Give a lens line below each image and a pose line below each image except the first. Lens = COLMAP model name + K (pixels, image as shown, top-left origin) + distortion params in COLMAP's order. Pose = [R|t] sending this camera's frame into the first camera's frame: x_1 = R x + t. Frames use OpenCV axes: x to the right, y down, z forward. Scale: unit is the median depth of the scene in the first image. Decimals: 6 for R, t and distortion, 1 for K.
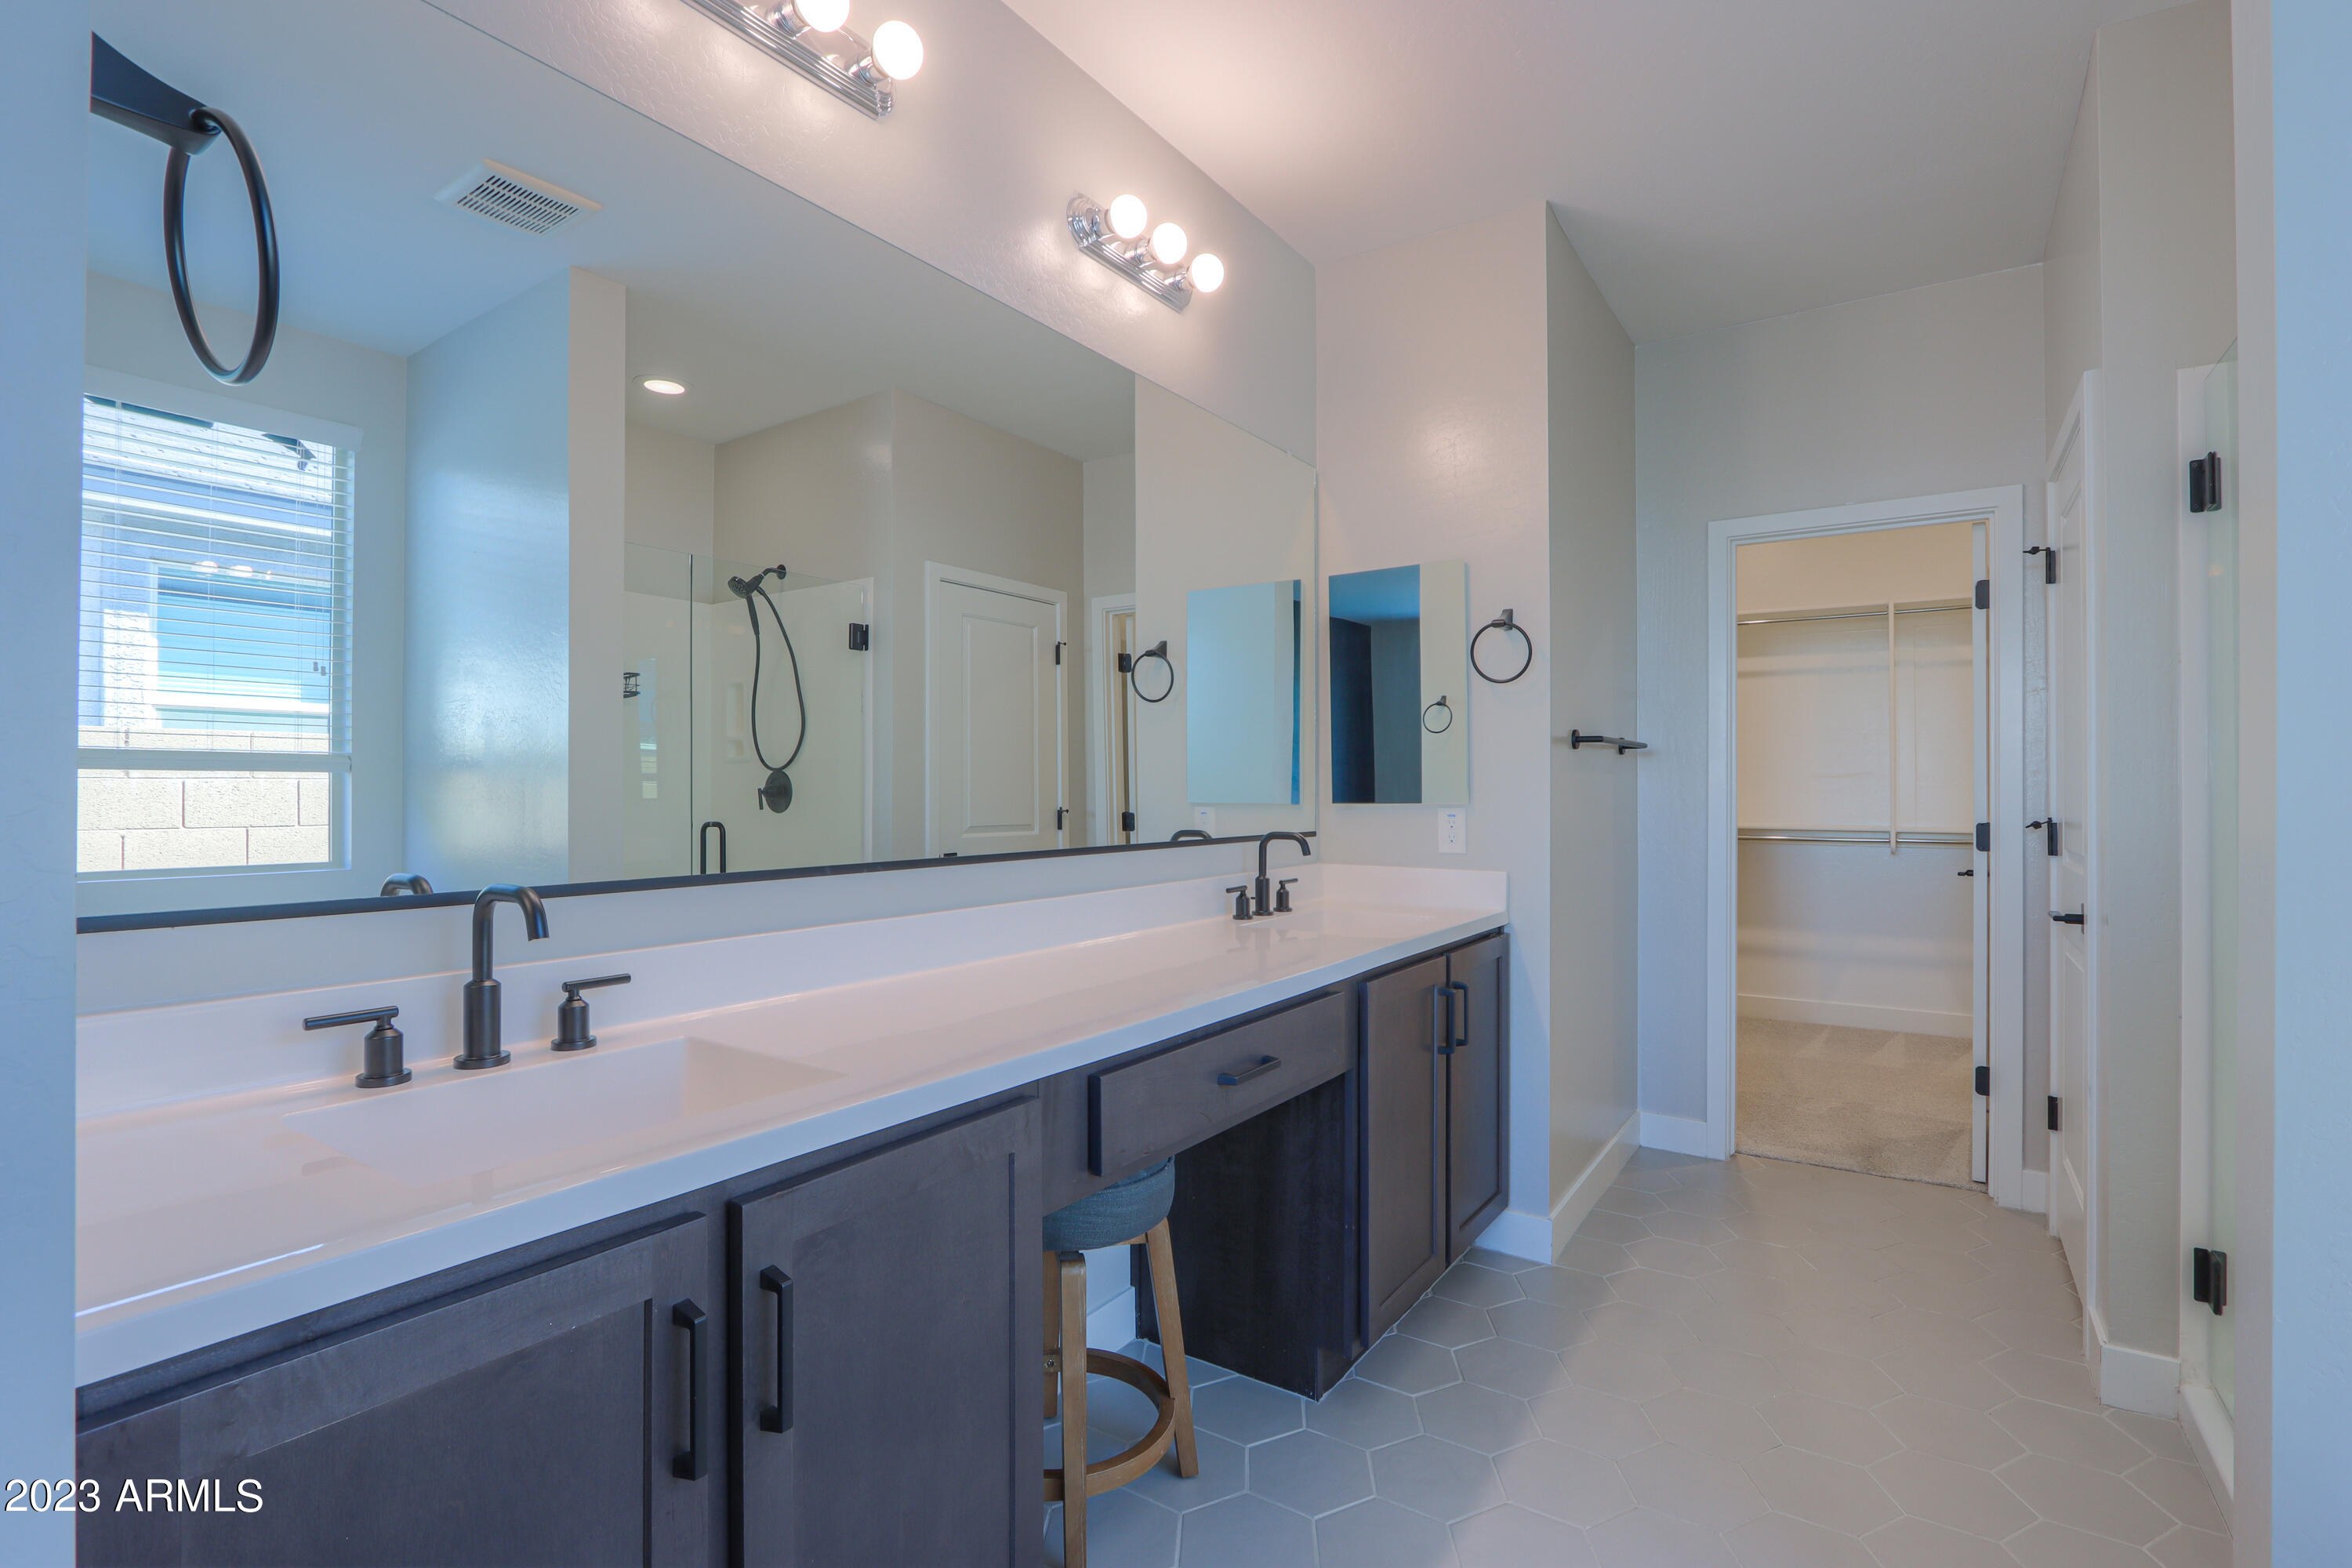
lens RADIAL K [[1097.6, 0, 1176.7], [0, 1097.6, 777.7], [0, 0, 1]] dist [-0.016227, -0.000021]
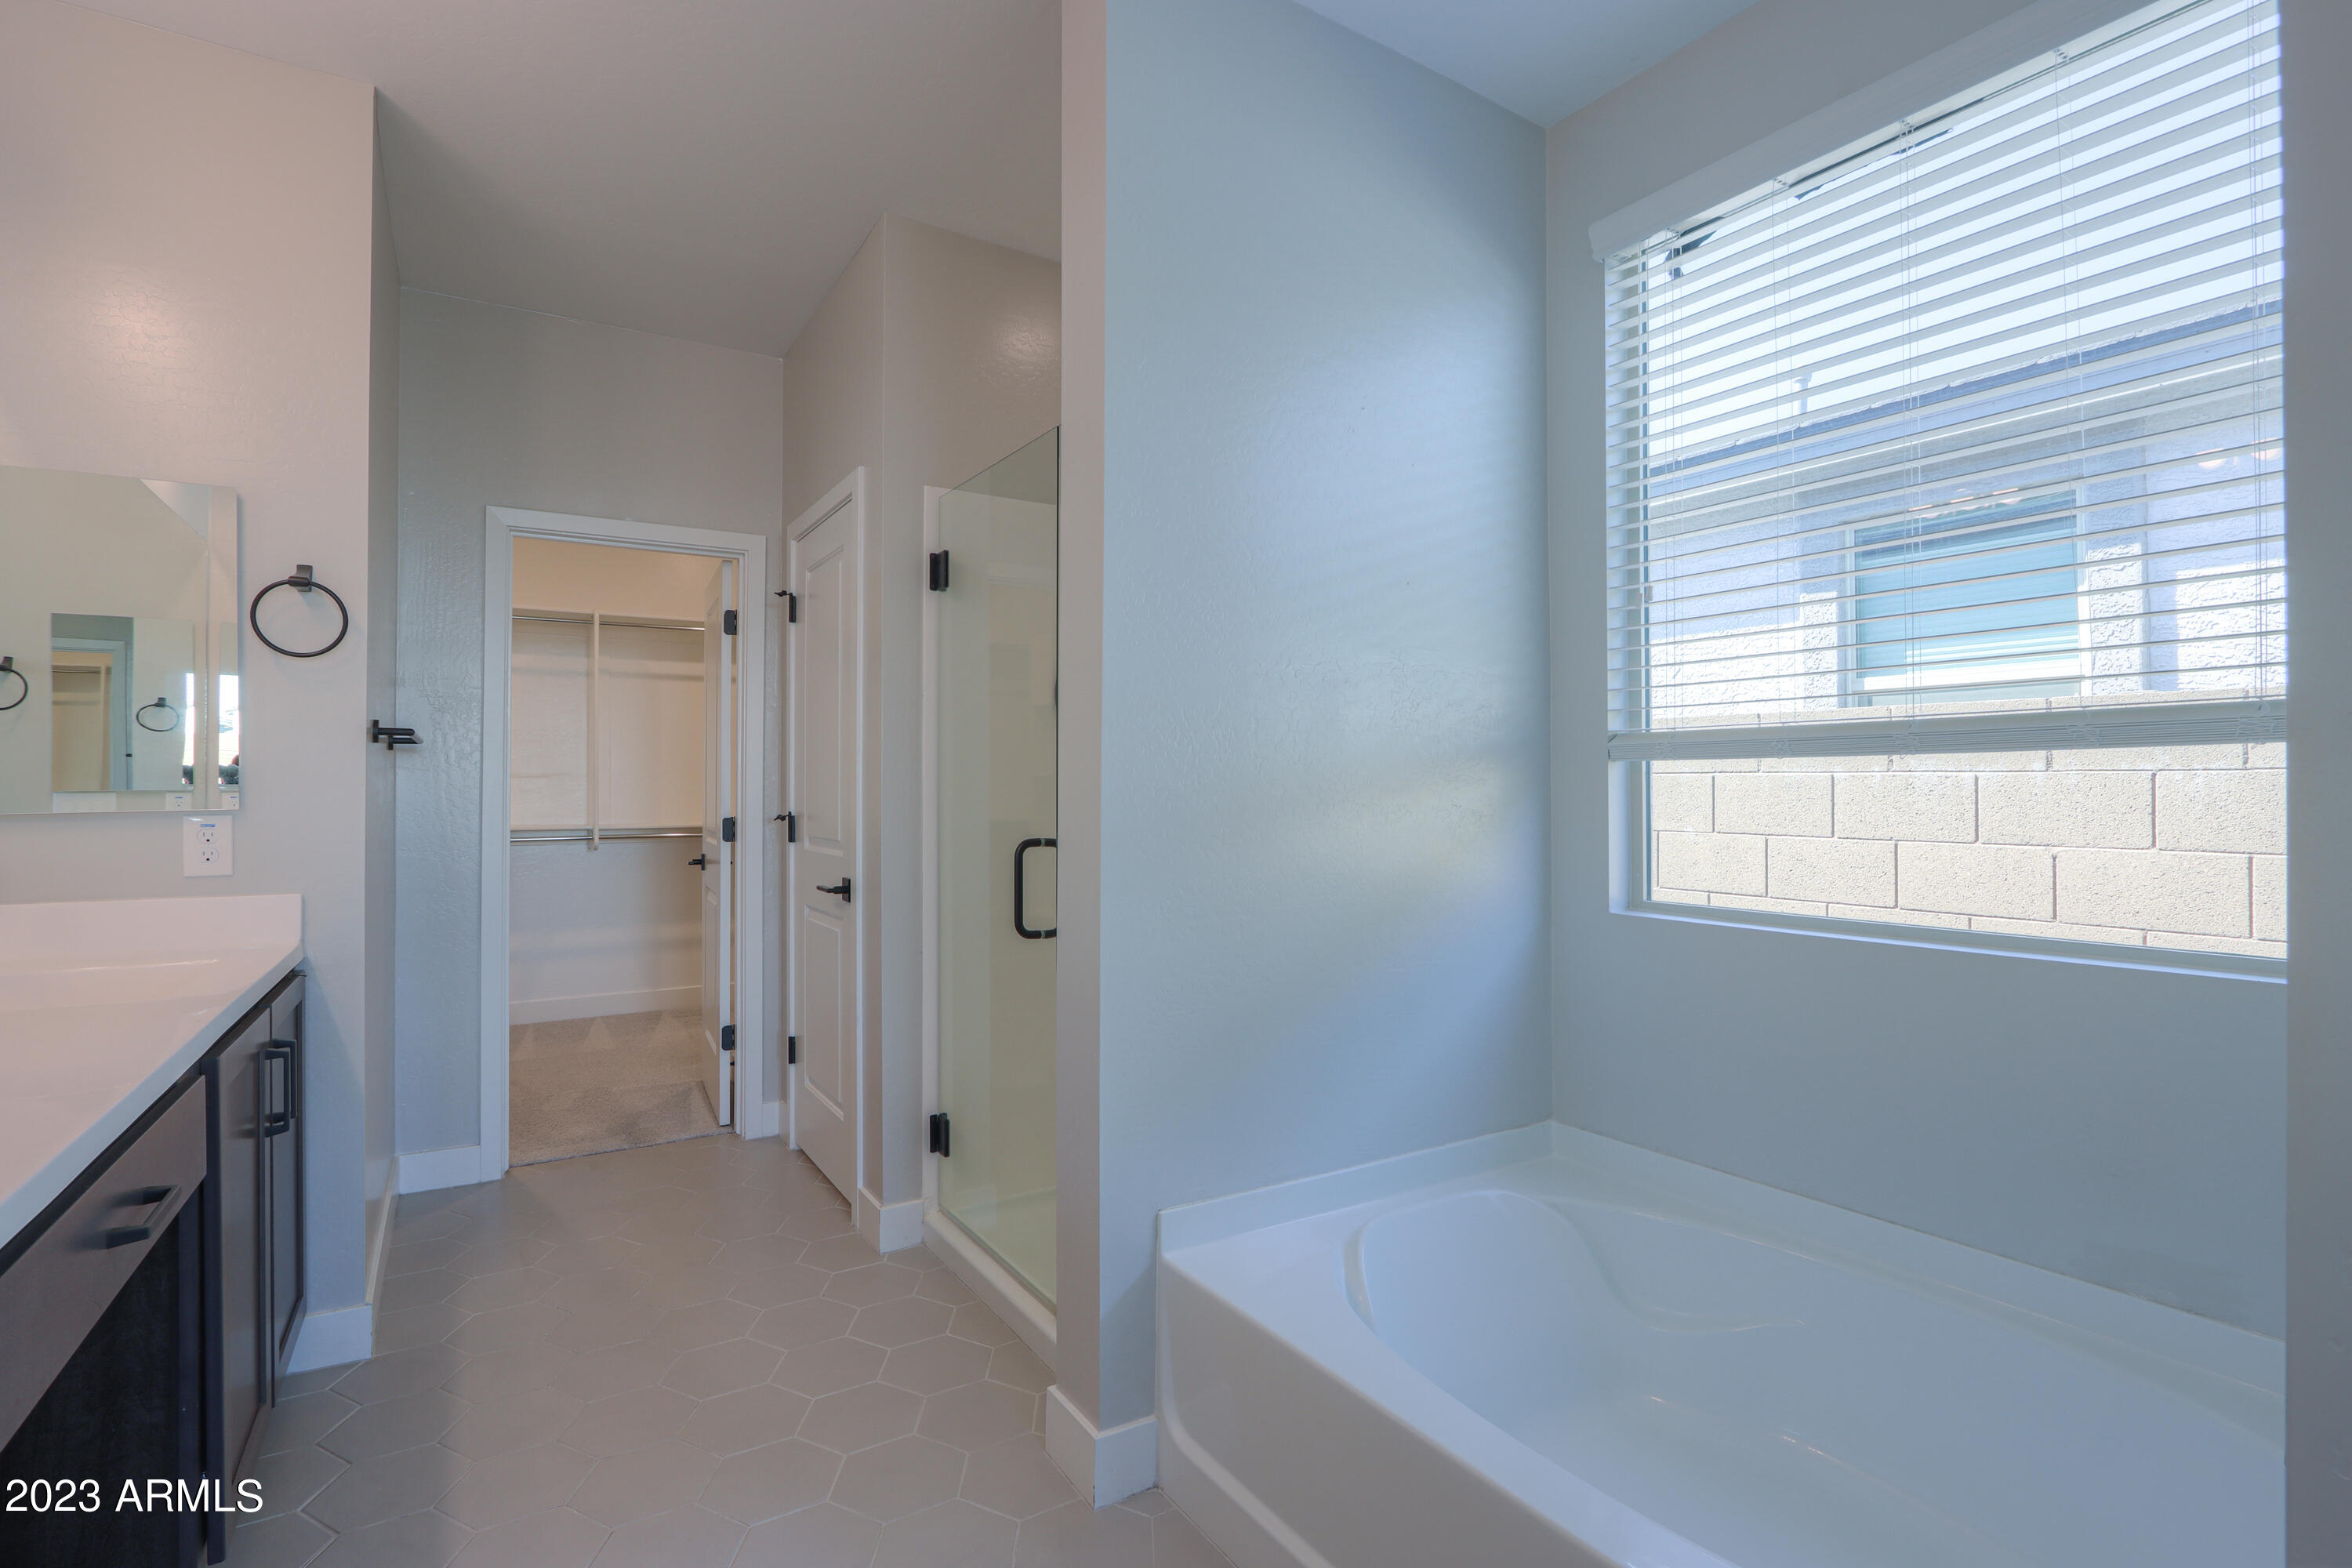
lens RADIAL K [[1102.0, 0, 1181.9], [0, 1102.0, 774.3], [0, 0, 1]] dist [-0.019711, 0.003409]
pose [[0.403244, 0.008554, 0.915053, -0.161159], [-0.005674, 0.999960, -0.006848, 0.000710], [-0.915075, -0.002431, 0.403277, 0.088688]]
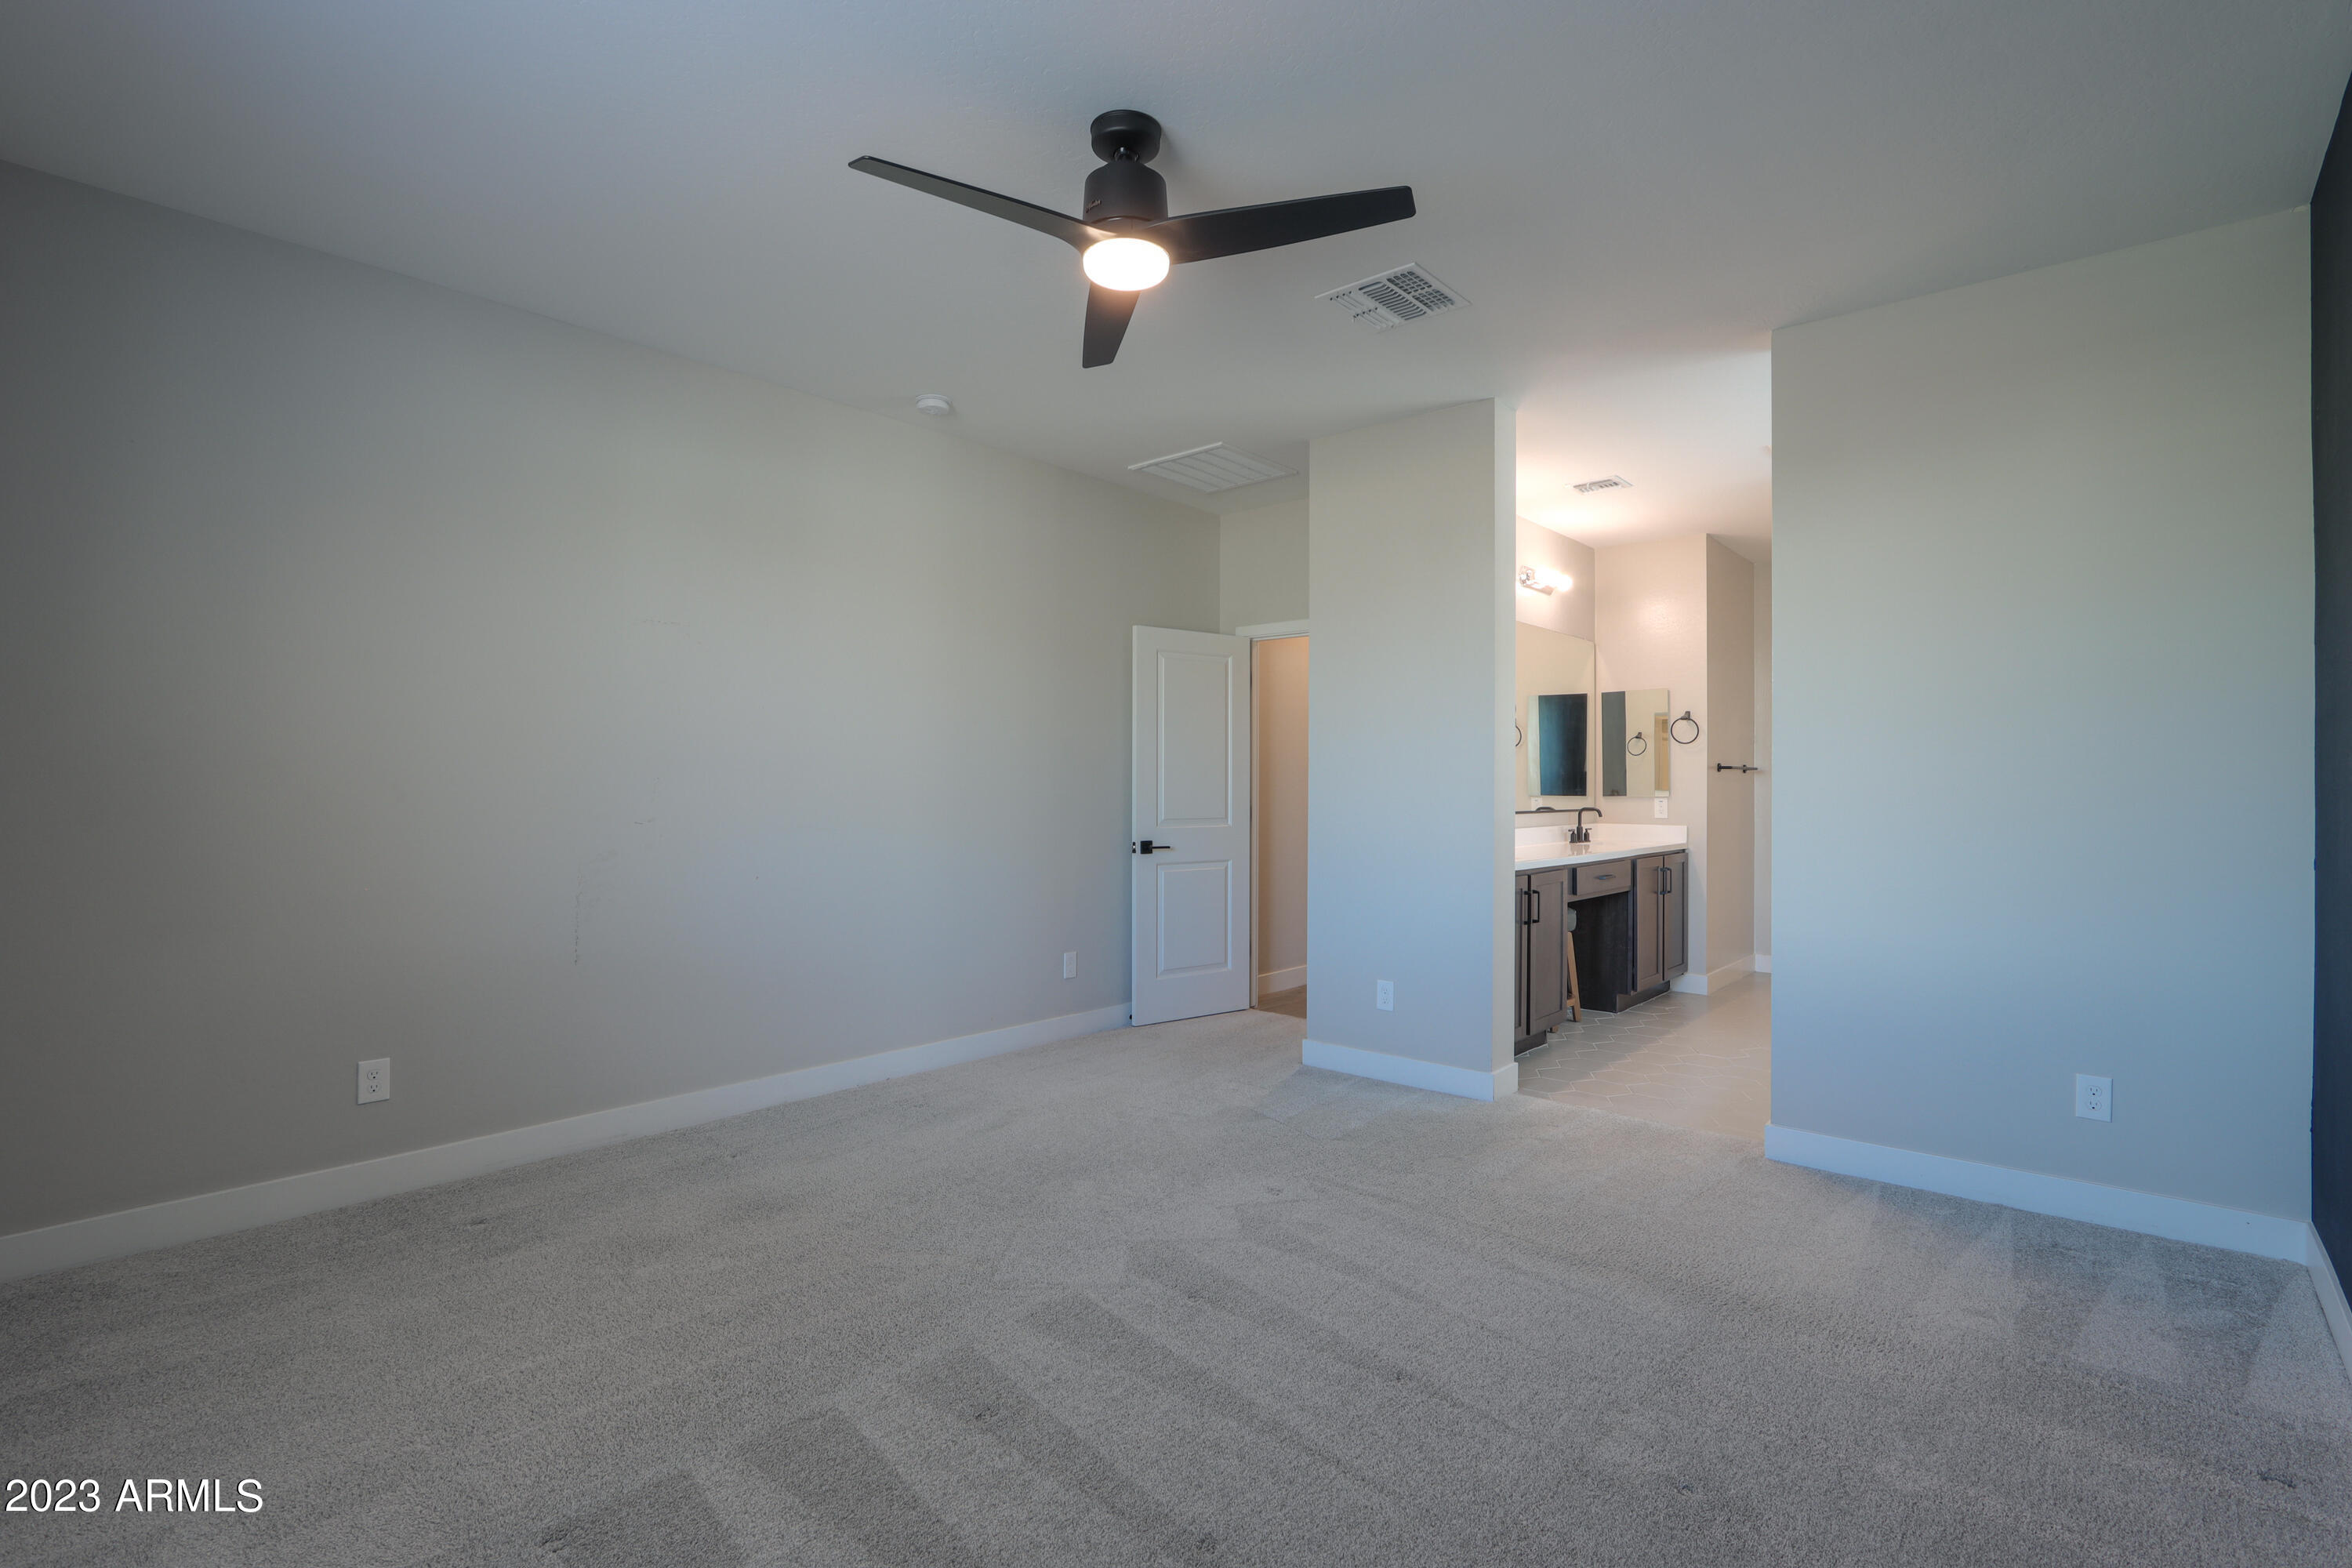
lens RADIAL K [[1097.6, 0, 1176.7], [0, 1097.6, 777.7], [0, 0, 1]] dist [-0.016227, -0.000021]
pose [[0.991617, 0.002246, -0.129191, -0.445108], [-0.002181, 0.999997, 0.000647, -0.014224], [0.129192, -0.000360, 0.991620, -1.356296]]
